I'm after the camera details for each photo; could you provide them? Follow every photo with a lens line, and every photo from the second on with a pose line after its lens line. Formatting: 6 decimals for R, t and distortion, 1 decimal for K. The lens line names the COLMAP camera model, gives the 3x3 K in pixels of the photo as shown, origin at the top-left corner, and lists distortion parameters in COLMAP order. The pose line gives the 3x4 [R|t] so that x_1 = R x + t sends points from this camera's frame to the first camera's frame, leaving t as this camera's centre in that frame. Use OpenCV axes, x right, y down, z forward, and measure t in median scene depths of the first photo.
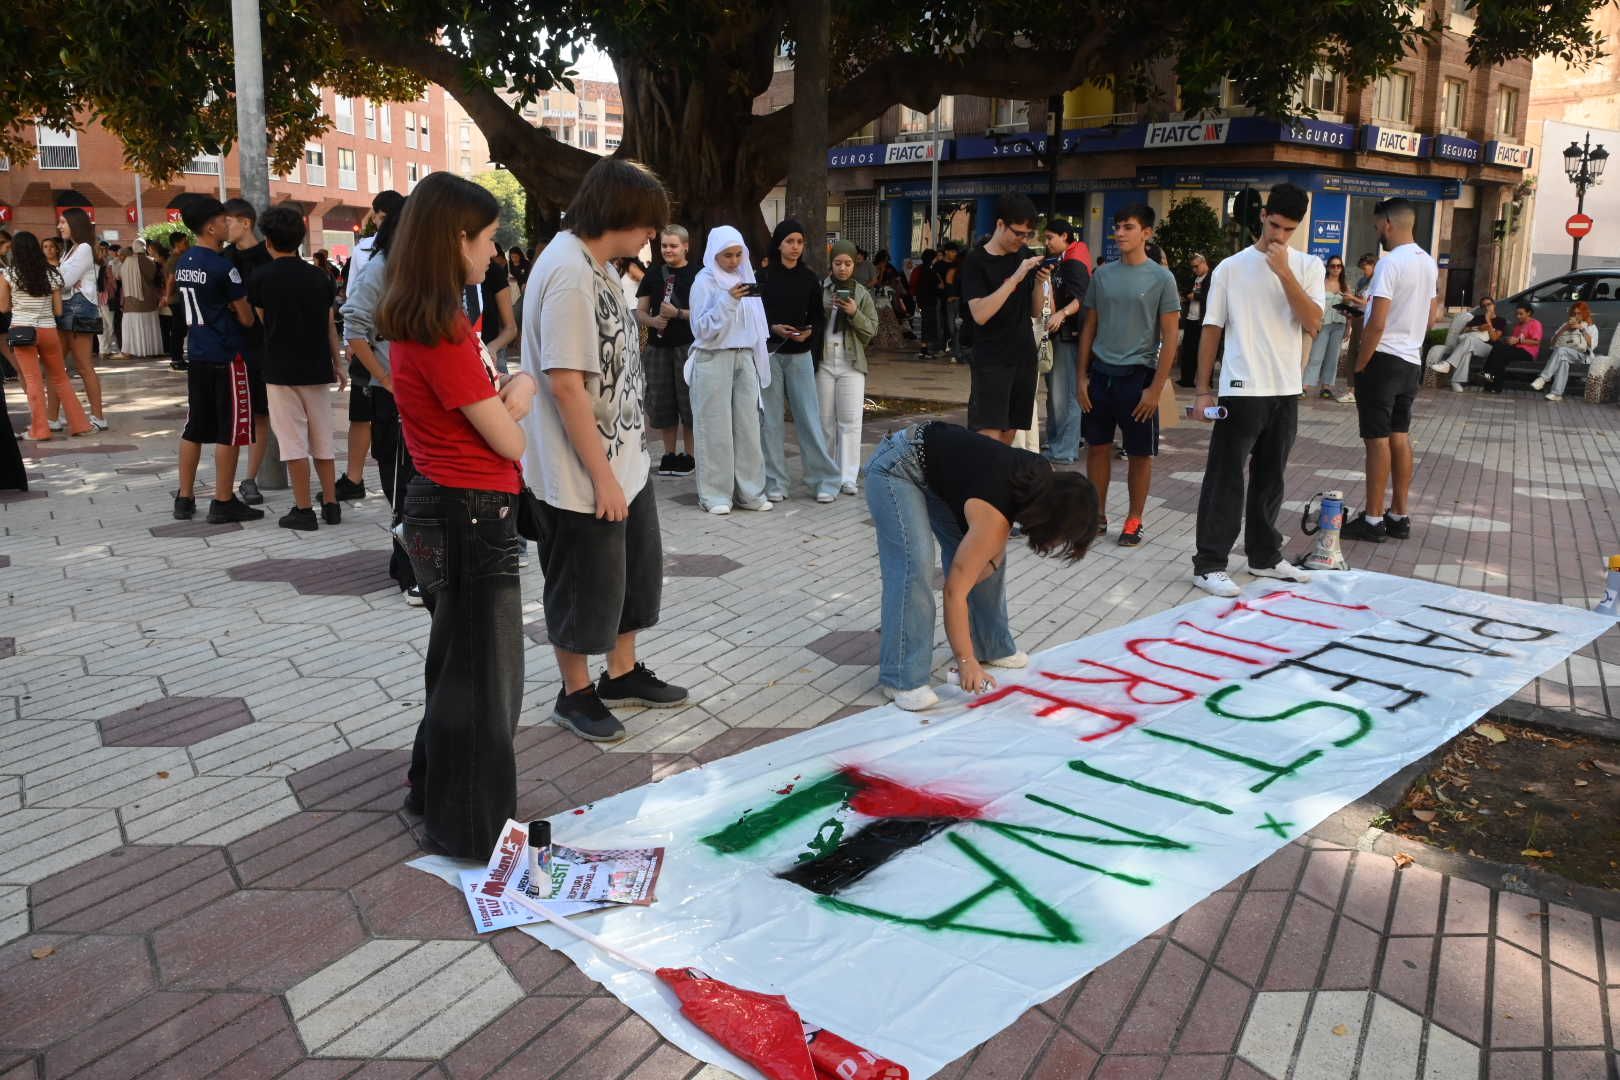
lens RADIAL K [[1285.8, 0, 817.7], [0, 1285.8, 535.6], [0, 0, 1]] dist [-0.055679, 0.030246]
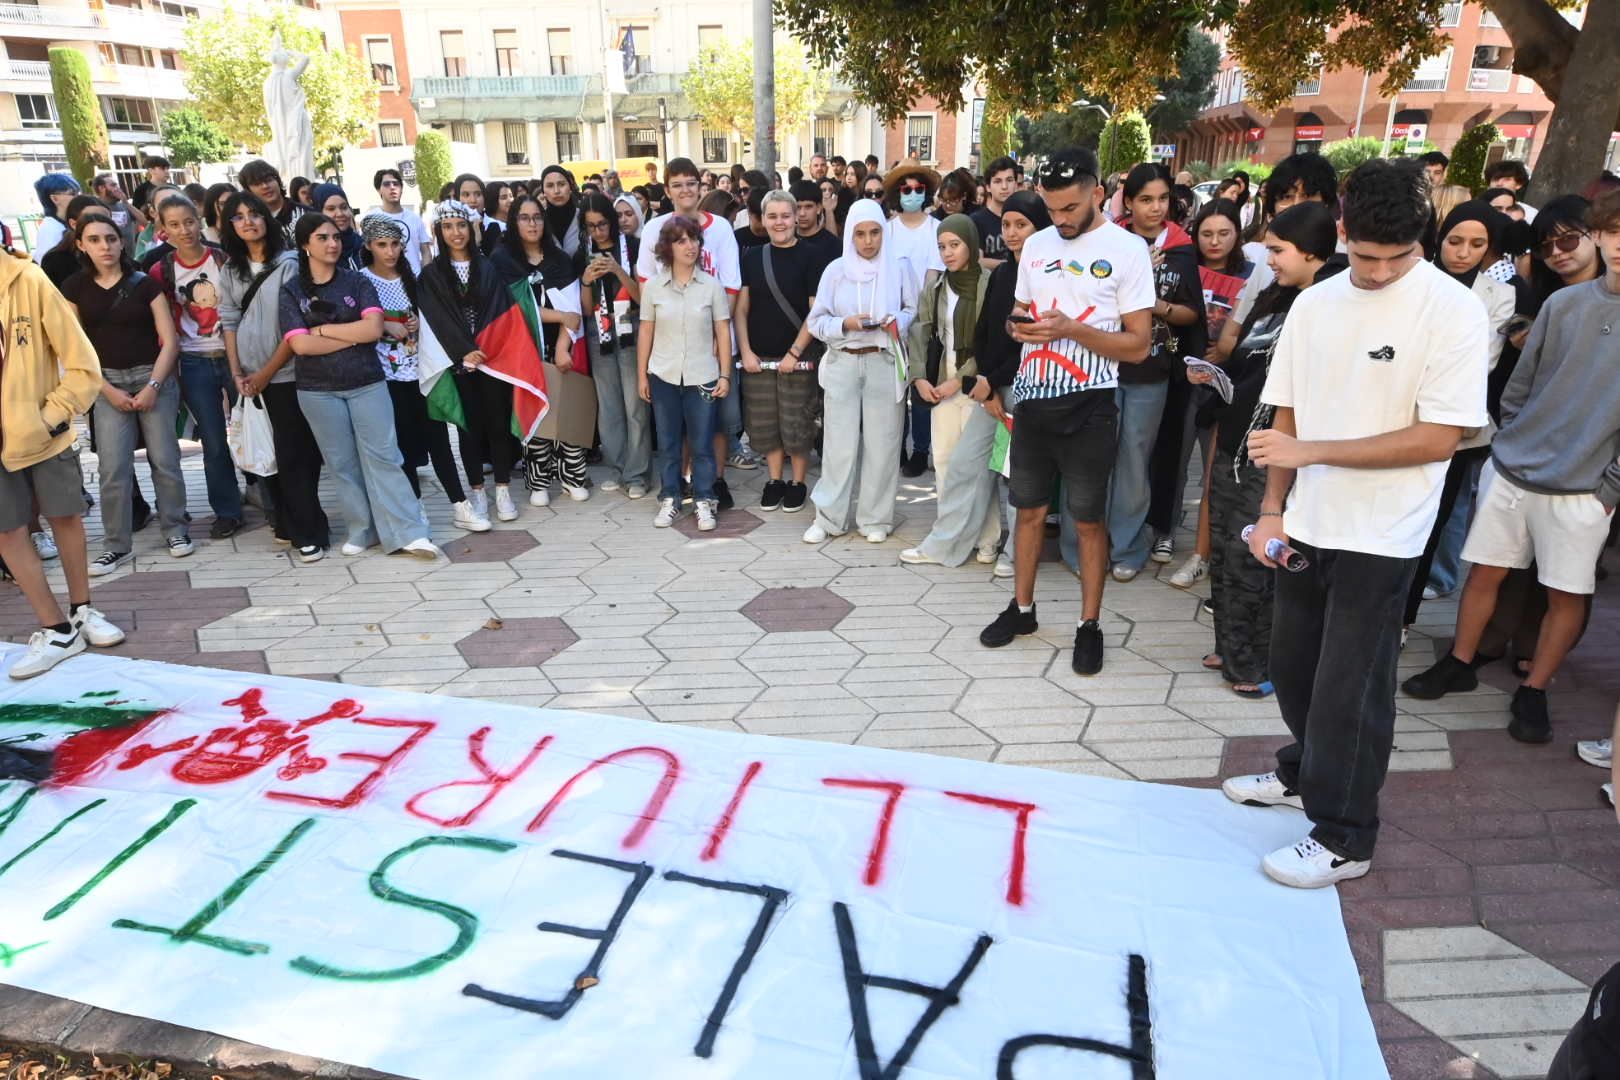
lens RADIAL K [[975.3, 0, 803.7], [0, 975.3, 545.9], [0, 0, 1]] dist [-0.006546, 0.000227]
pose [[0.520383, 0.291369, -0.802687, 0.158880], [-0.161322, 0.956605, 0.242655, -0.044307], [0.838557, 0.003218, 0.544805, 0.153281]]
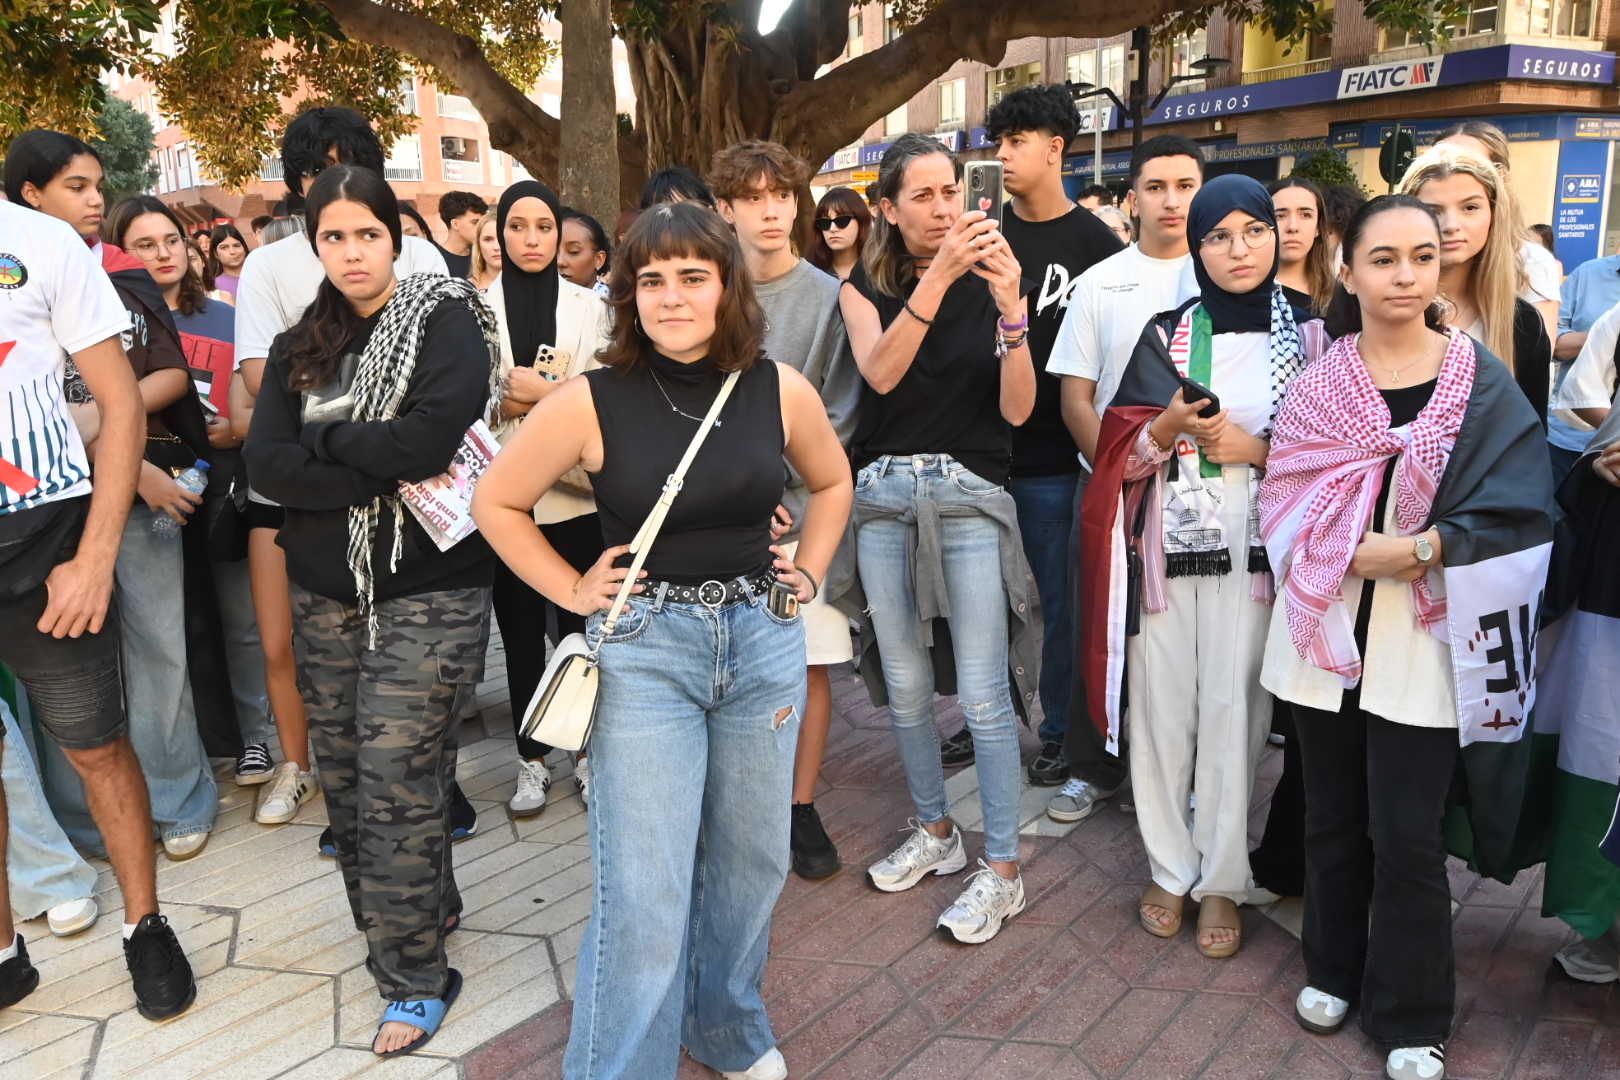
lens RADIAL K [[1279.8, 0, 802.3], [0, 1279.8, 522.4], [0, 0, 1]] dist [-0.029761, 0.029898]
pose [[0.979251, 0.008132, -0.202488, 0.134814], [-0.008382, 0.999965, -0.000380, -0.038049], [0.202478, 0.002070, 0.979285, 0.183624]]
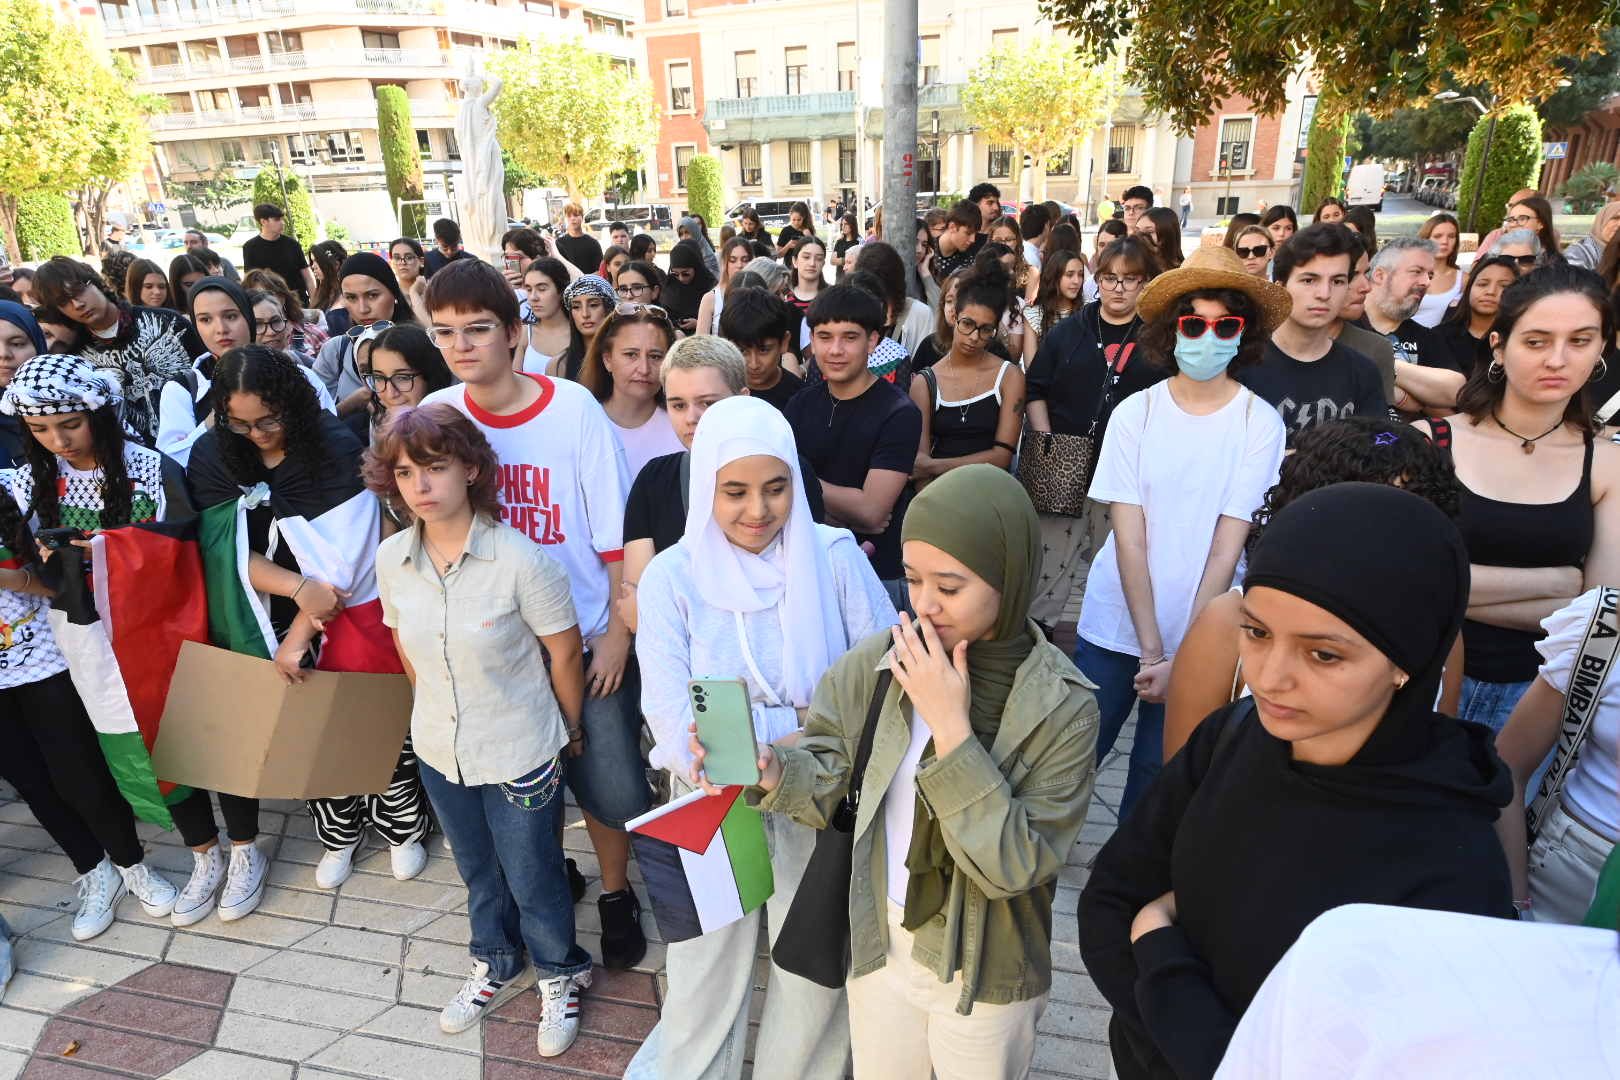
lens RADIAL K [[958.5, 0, 815.8], [0, 958.5, 588.6], [0, 0, 1]] dist [-0.000723, -0.001933]
pose [[0.270850, 0.351036, -0.896333, 0.056624], [-0.165925, 0.934226, 0.315738, -0.072244], [0.948213, 0.063207, 0.311281, 0.243273]]
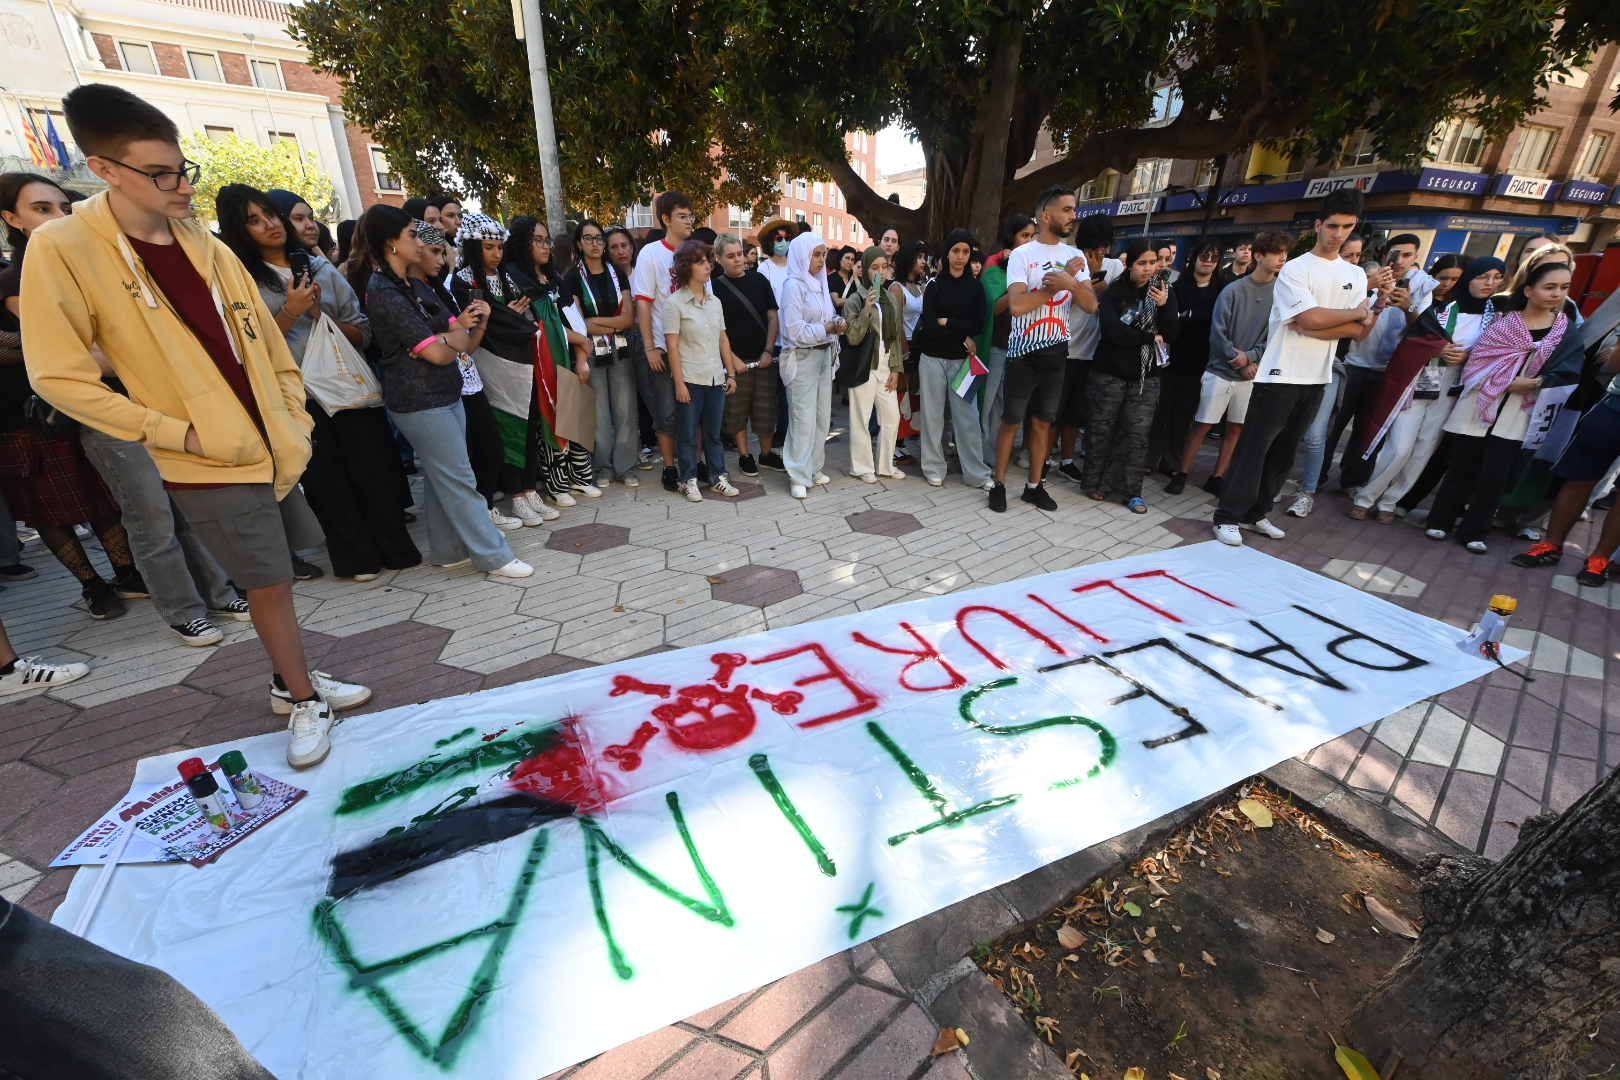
lens RADIAL K [[654.8, 0, 820.9], [0, 654.8, 579.4], [0, 0, 1]] dist [-0.012371, 0.000749]
pose [[0.937191, 0.150934, -0.314472, 0.062282], [-0.079306, 0.970126, 0.229273, -0.014398], [0.339682, -0.189933, 0.921163, 0.084695]]
